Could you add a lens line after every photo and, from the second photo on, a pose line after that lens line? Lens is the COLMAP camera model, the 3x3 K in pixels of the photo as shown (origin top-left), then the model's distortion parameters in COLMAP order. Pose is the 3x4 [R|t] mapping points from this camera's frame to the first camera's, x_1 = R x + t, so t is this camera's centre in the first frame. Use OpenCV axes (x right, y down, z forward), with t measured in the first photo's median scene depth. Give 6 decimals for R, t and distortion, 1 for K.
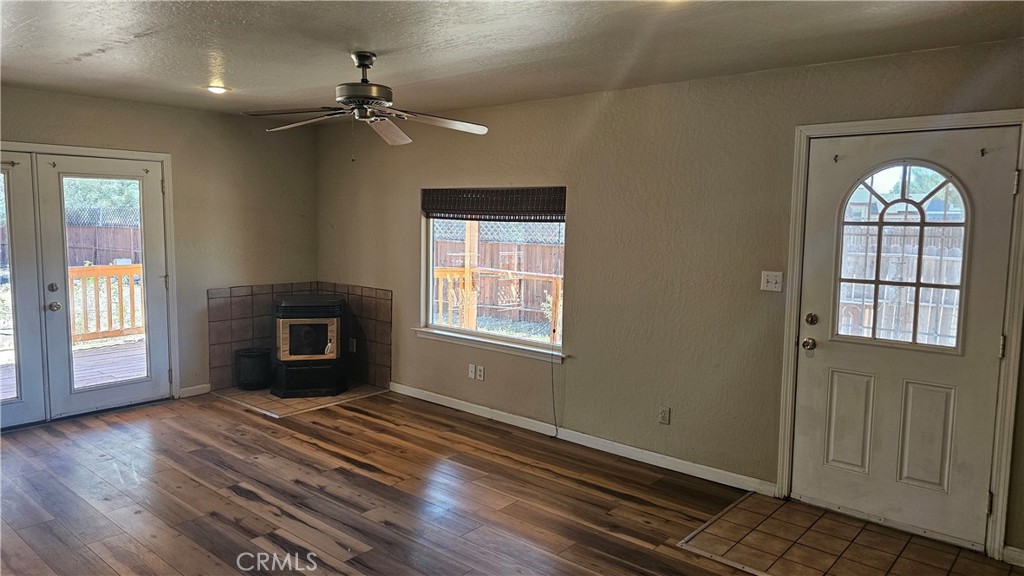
lens RADIAL K [[684.8, 0, 501.8], [0, 684.8, 284.7], [0, 0, 1]] dist [0.059872, -0.055041]
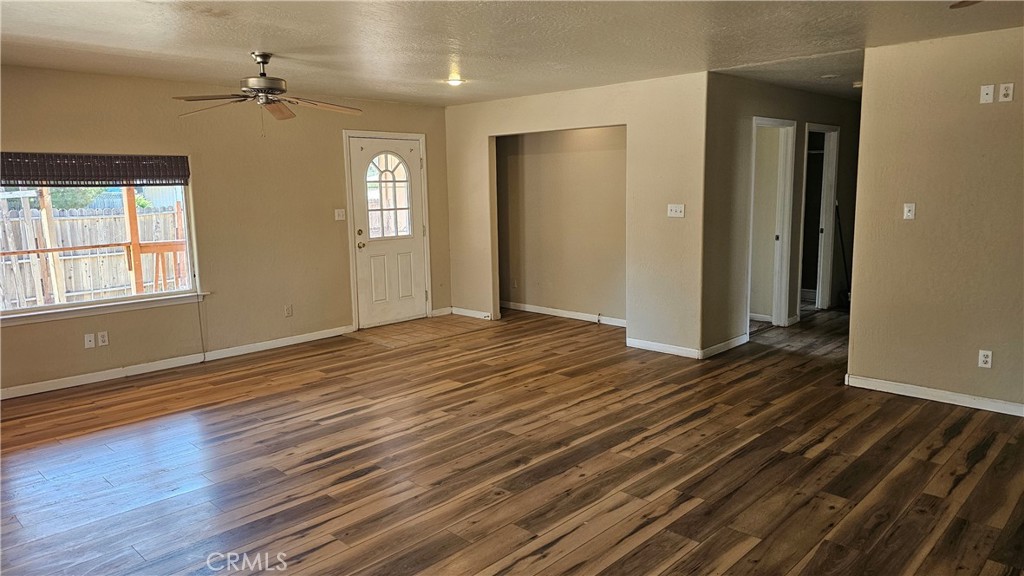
lens RADIAL K [[684.8, 0, 501.8], [0, 684.8, 284.7], [0, 0, 1]] dist [0.059872, -0.055041]
pose [[0.059269, -0.157430, 0.985750, -1.449144], [0.120433, 0.981401, 0.149494, -0.045267], [-0.990951, 0.109857, 0.077127, 0.480637]]
